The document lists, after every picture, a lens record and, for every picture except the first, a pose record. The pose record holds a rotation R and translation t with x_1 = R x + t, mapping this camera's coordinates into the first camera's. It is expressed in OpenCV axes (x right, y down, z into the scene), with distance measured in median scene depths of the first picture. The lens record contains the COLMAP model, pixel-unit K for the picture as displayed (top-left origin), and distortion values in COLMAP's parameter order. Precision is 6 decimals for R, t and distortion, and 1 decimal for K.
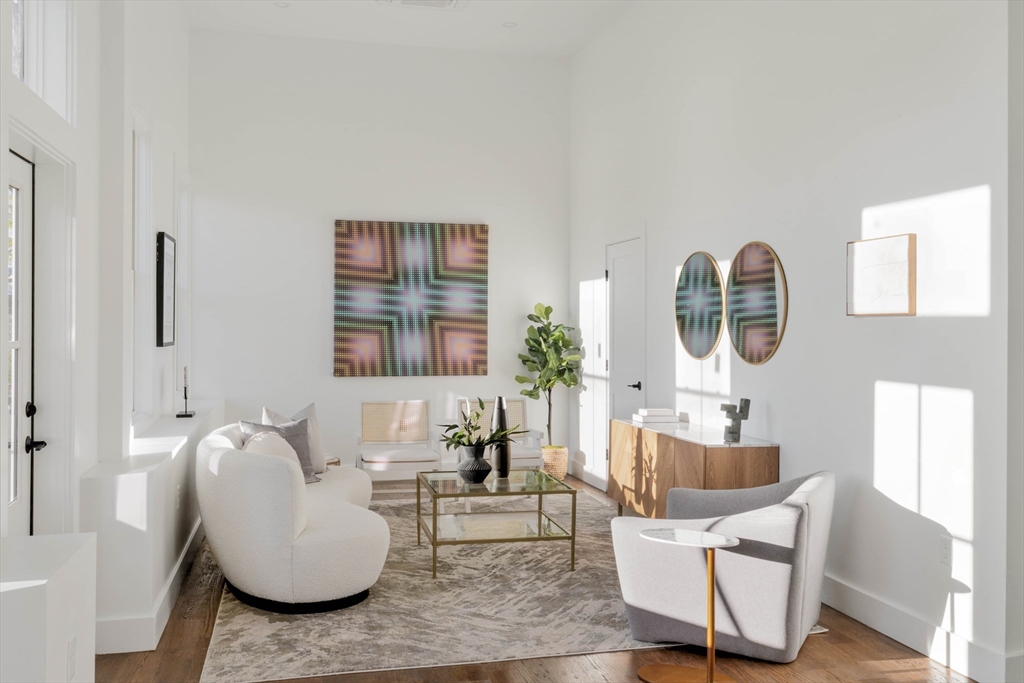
lens RADIAL K [[918.7, 0, 535.8], [0, 918.7, 332.2], [0, 0, 1]] dist [0.012638, 0.059715]
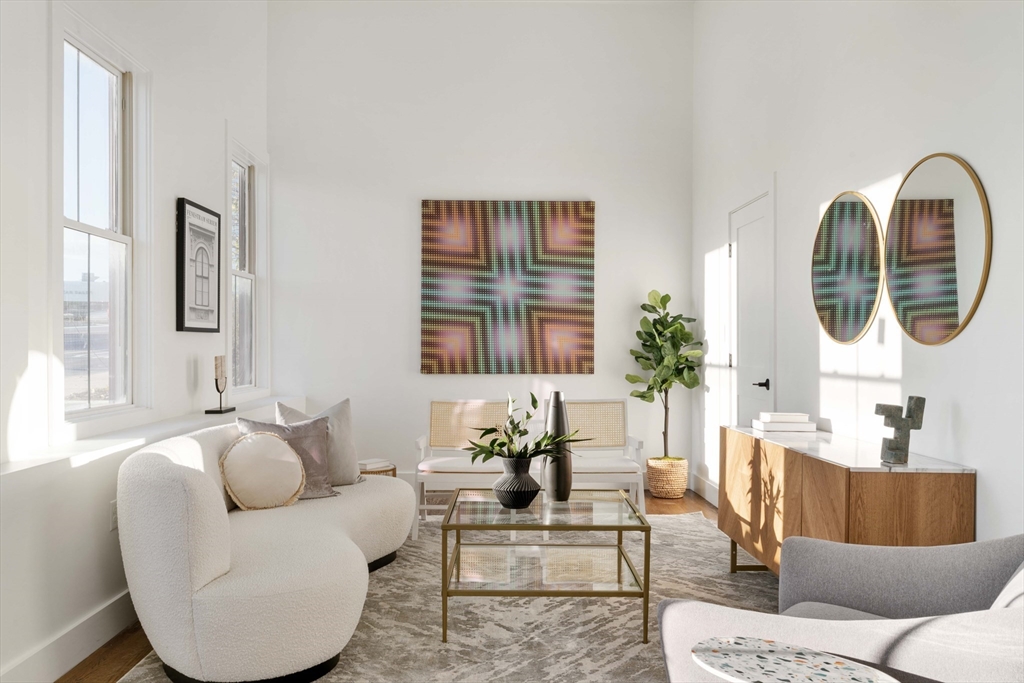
lens RADIAL K [[817.5, 0, 517.0], [0, 817.5, 349.7], [0, 0, 1]] dist [0.007478, 0.019268]
pose [[0.974524, -0.001146, -0.224281, 0.052849], [0.001441, 0.999998, 0.001151, 0.024100], [0.224279, -0.001445, 0.974524, 0.238051]]
